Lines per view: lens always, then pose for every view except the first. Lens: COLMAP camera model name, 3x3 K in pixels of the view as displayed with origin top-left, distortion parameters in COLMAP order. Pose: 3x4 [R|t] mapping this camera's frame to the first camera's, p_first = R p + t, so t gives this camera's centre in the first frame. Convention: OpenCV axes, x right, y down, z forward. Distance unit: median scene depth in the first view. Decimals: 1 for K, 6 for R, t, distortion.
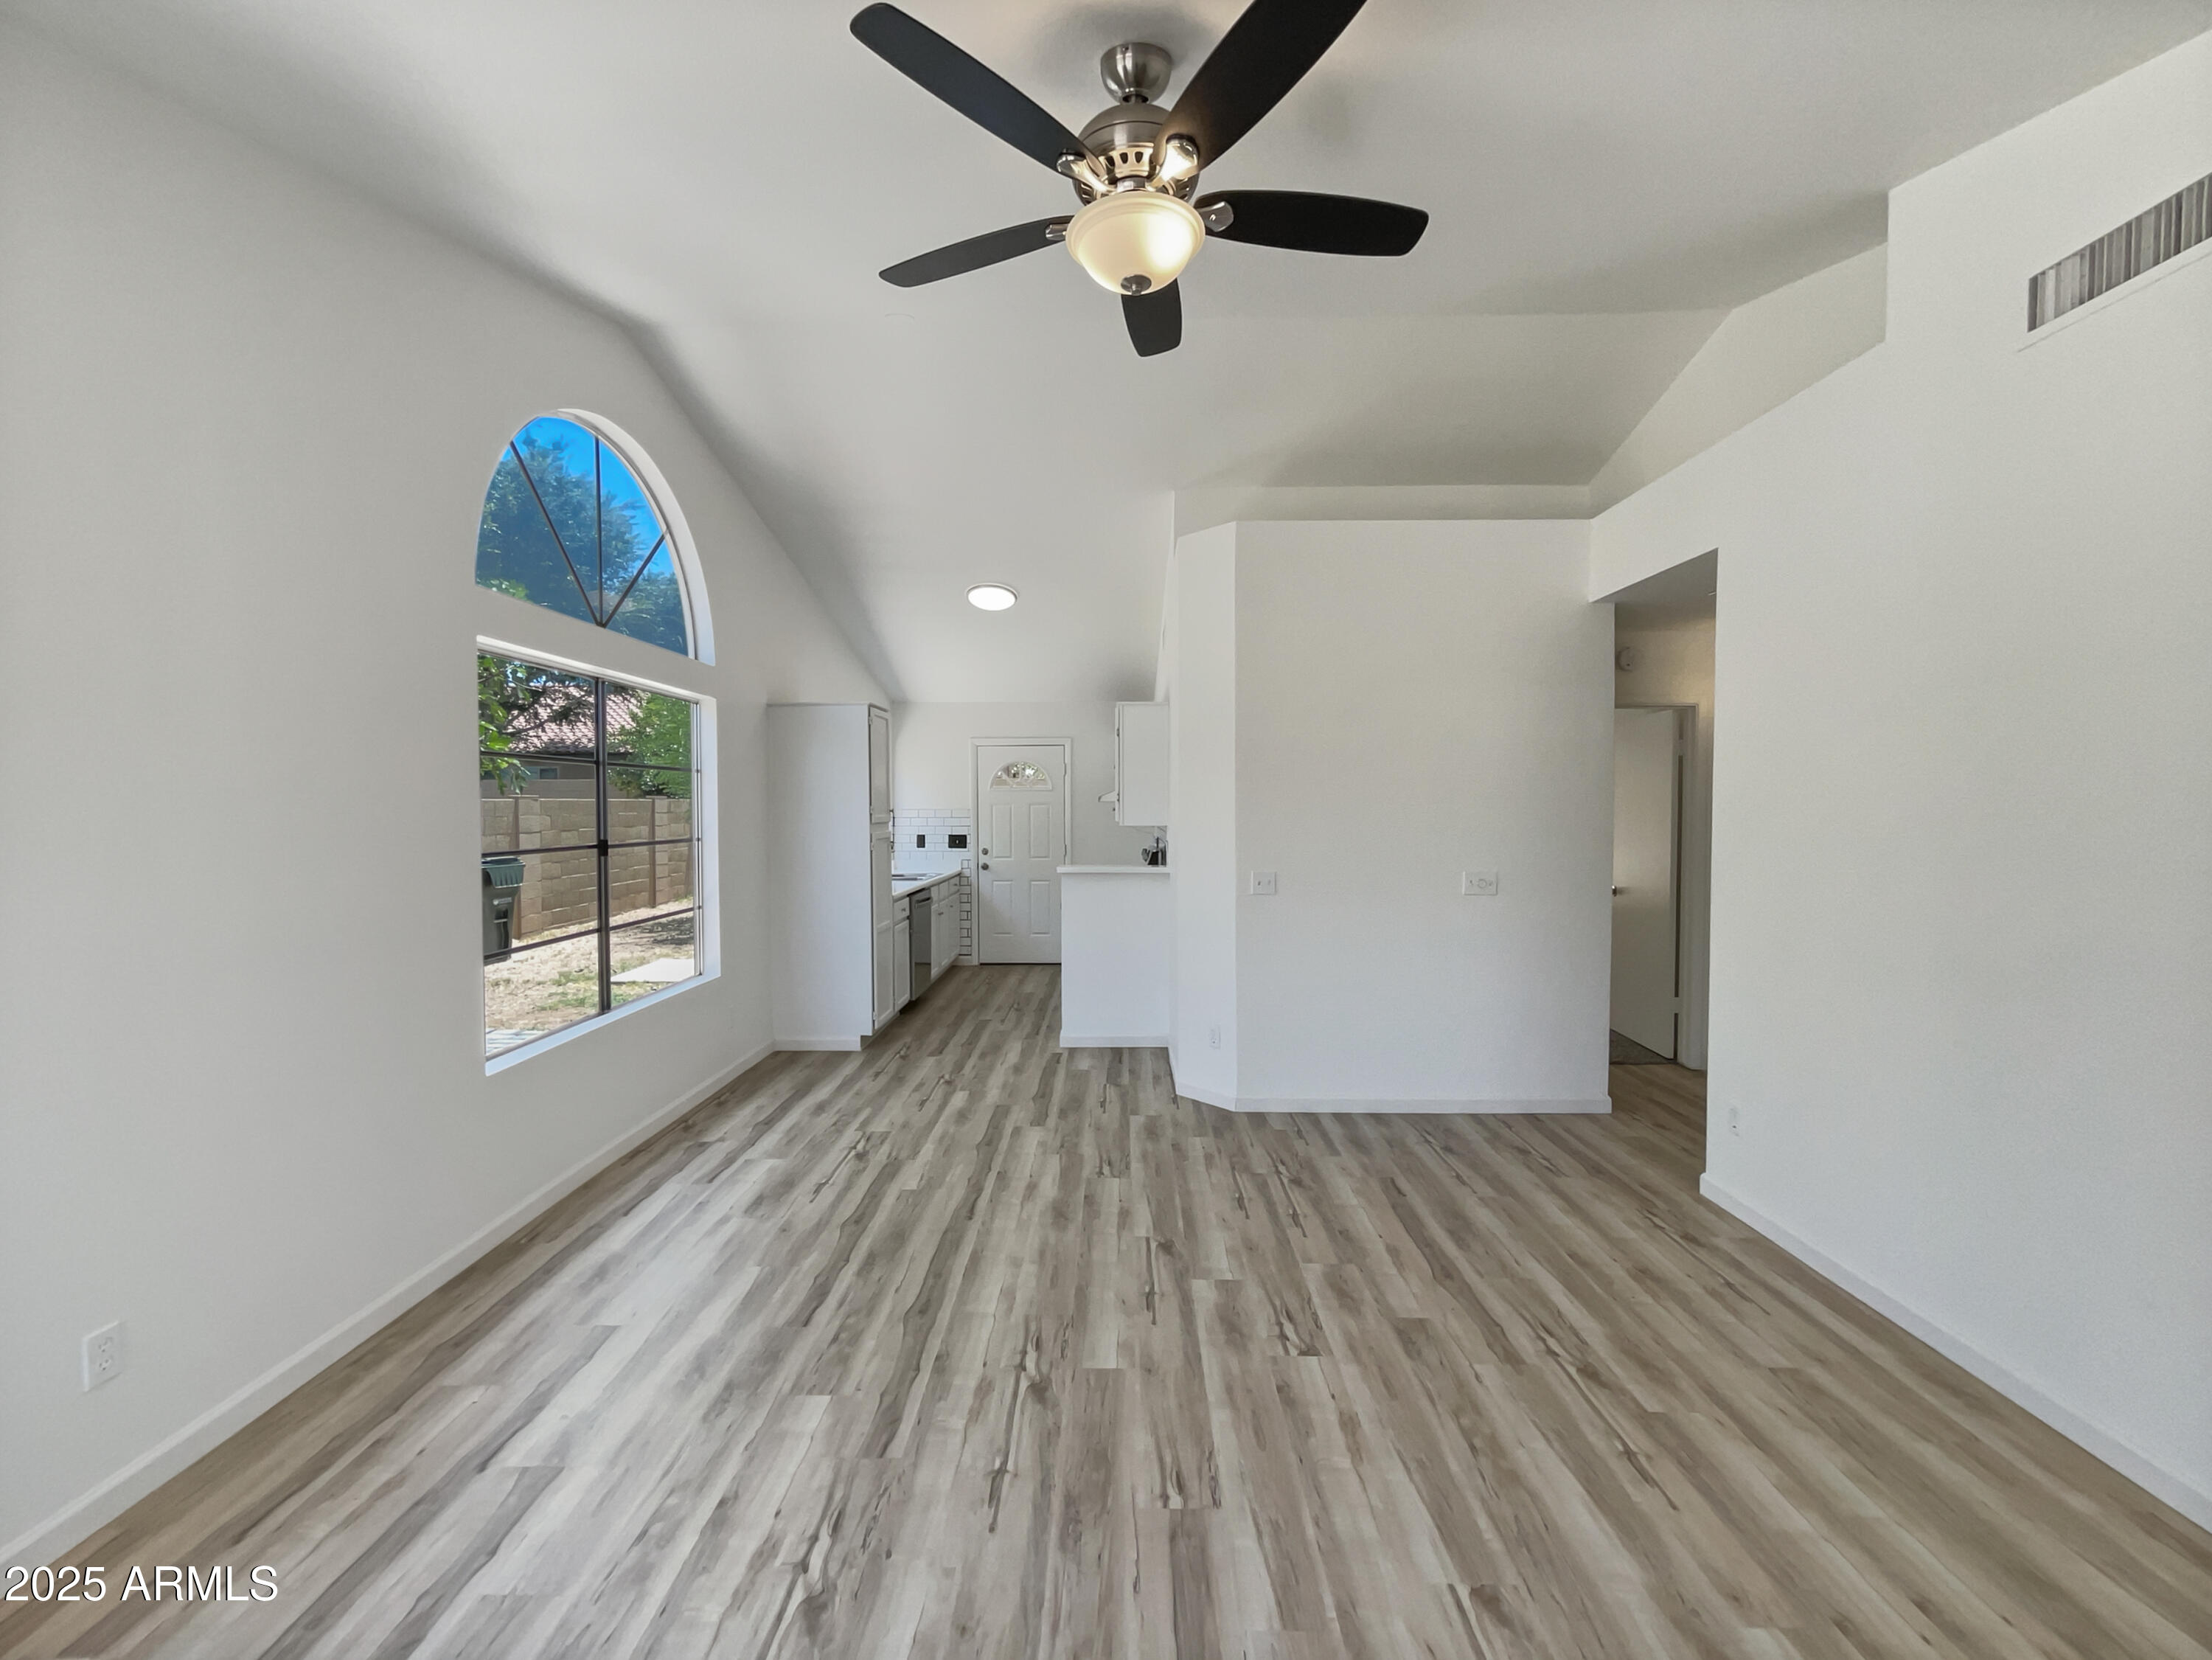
lens RADIAL K [[893.0, 0, 1106.0], [0, 893.0, 830.0], [0, 0, 1]] dist [-0.000802, -0.000149]
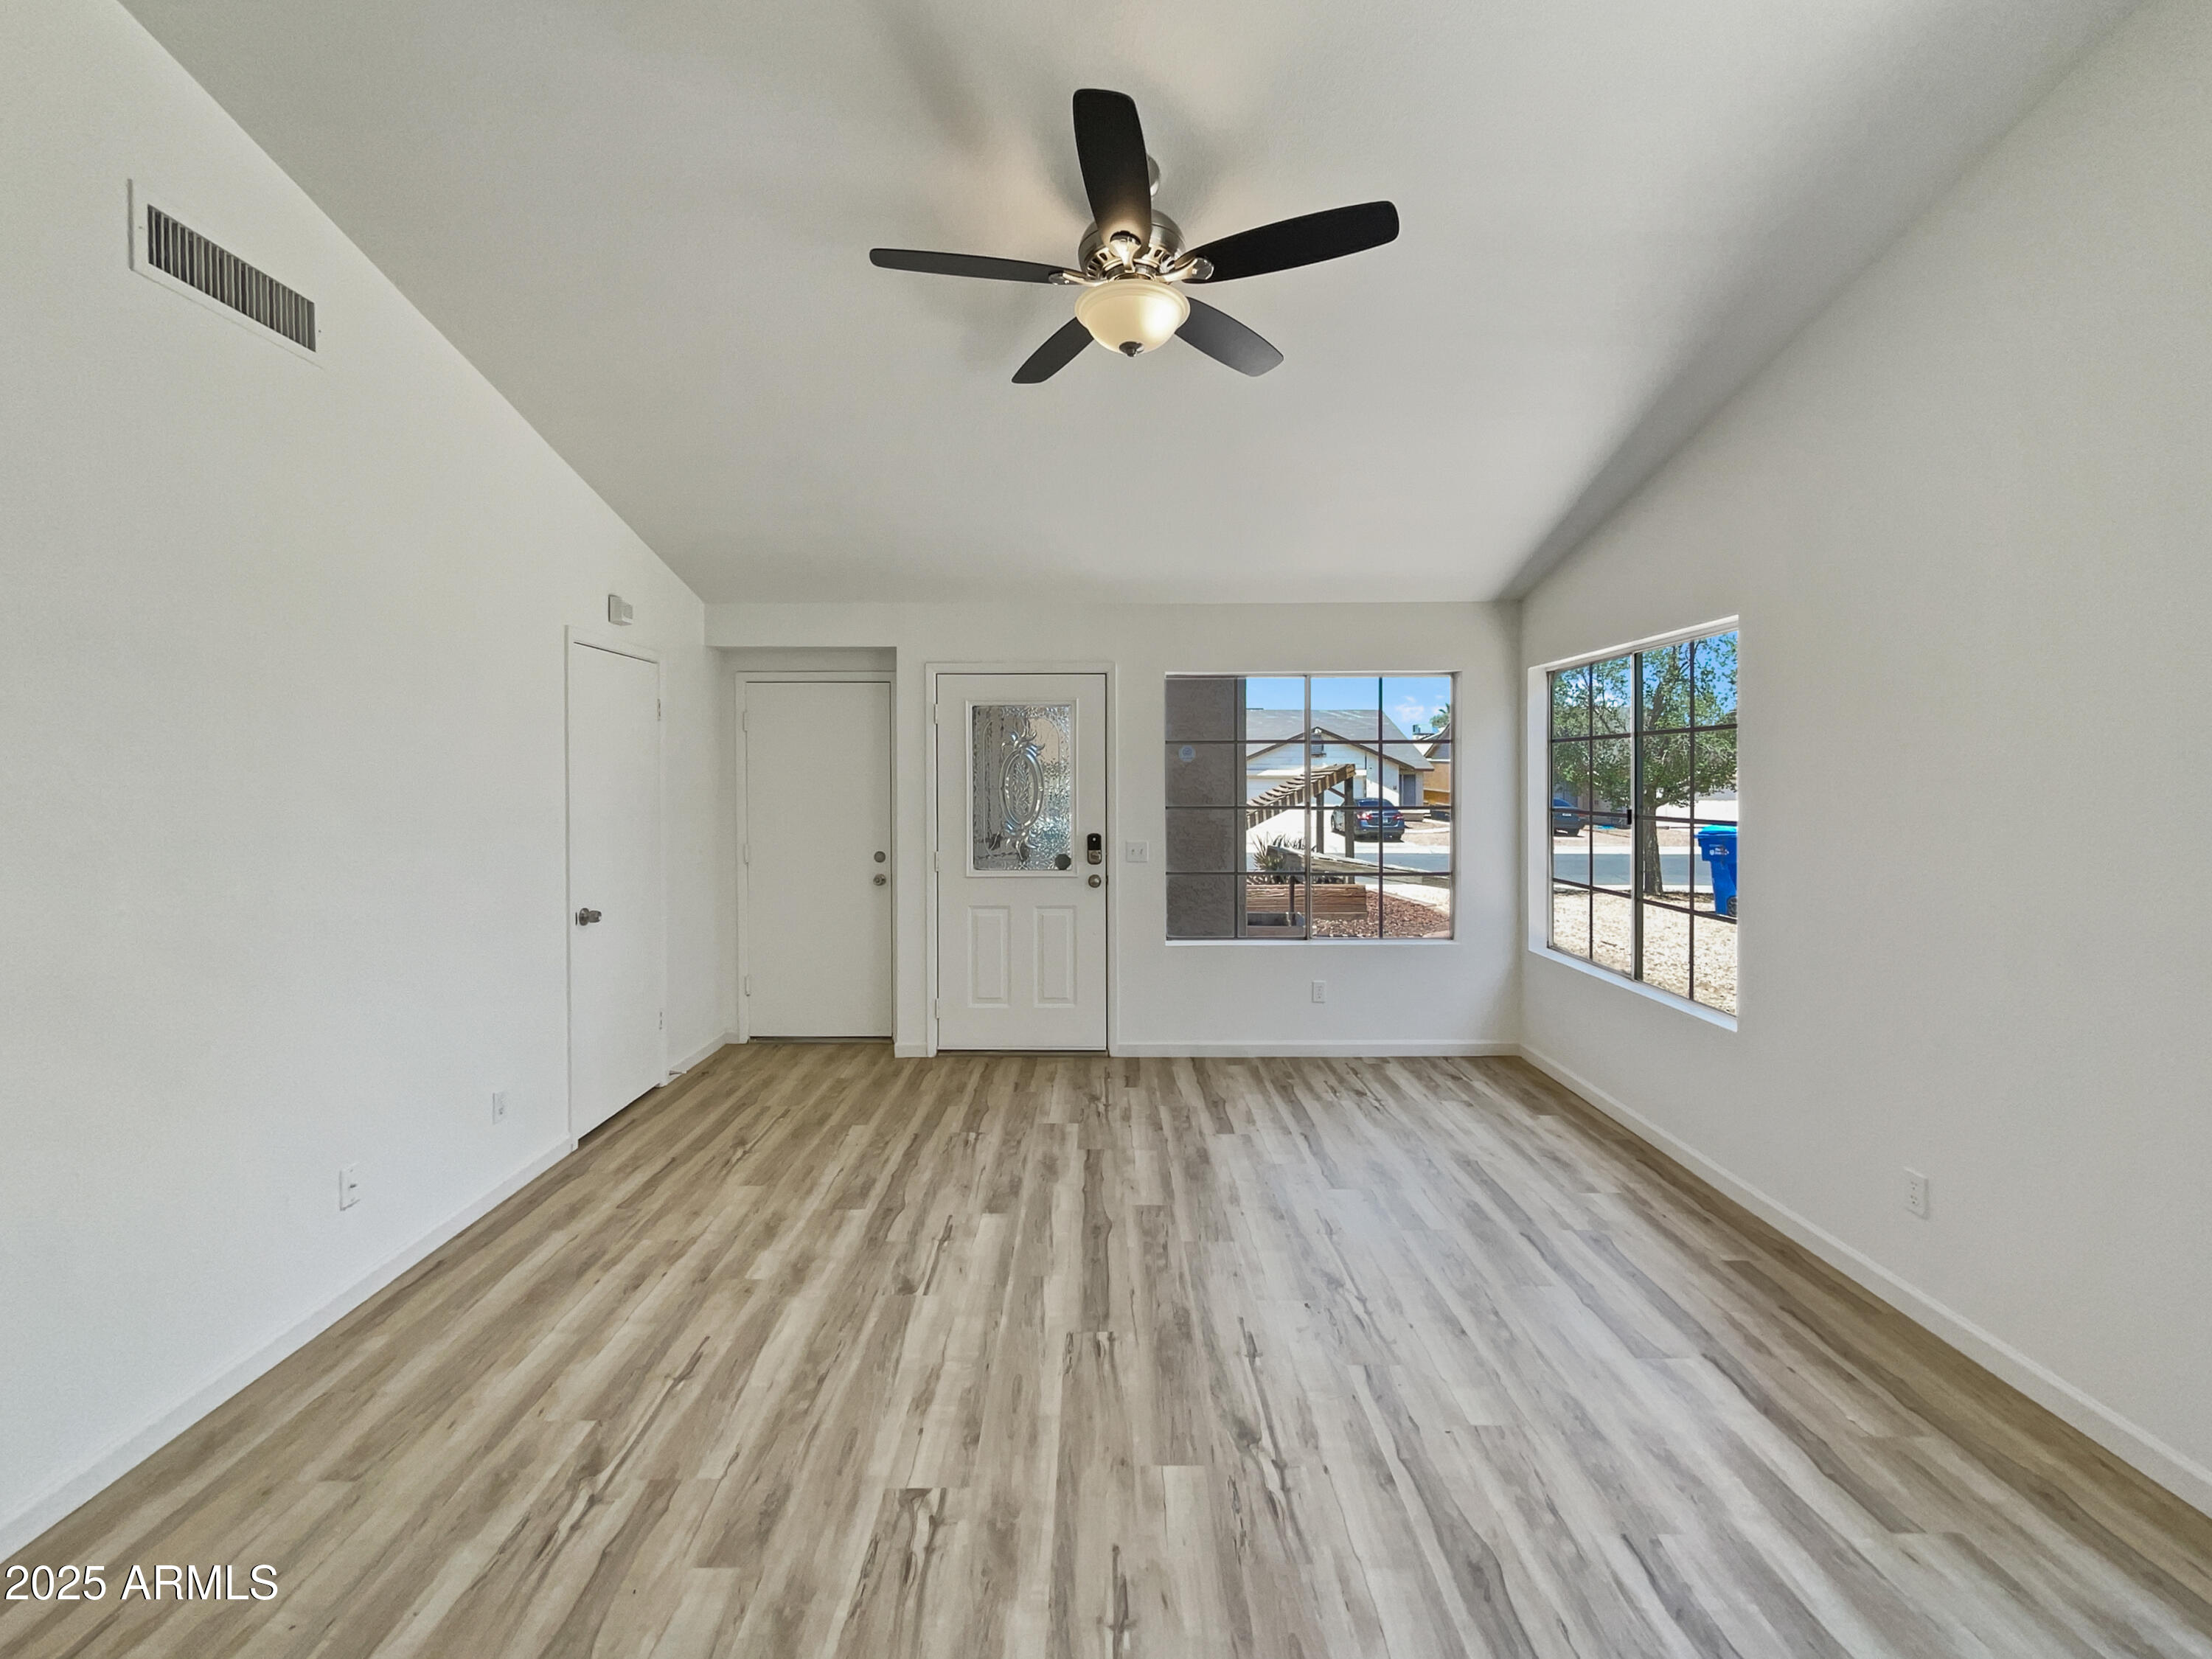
lens RADIAL K [[893.0, 0, 1106.0], [0, 893.0, 829.5], [0, 0, 1]] dist [-0.000802, -0.000149]
pose [[-0.999676, 0.005846, -0.024772, 0.086970], [0.003691, 0.996275, 0.086154, -0.054026], [0.025183, 0.086035, -0.995974, 1.896286]]
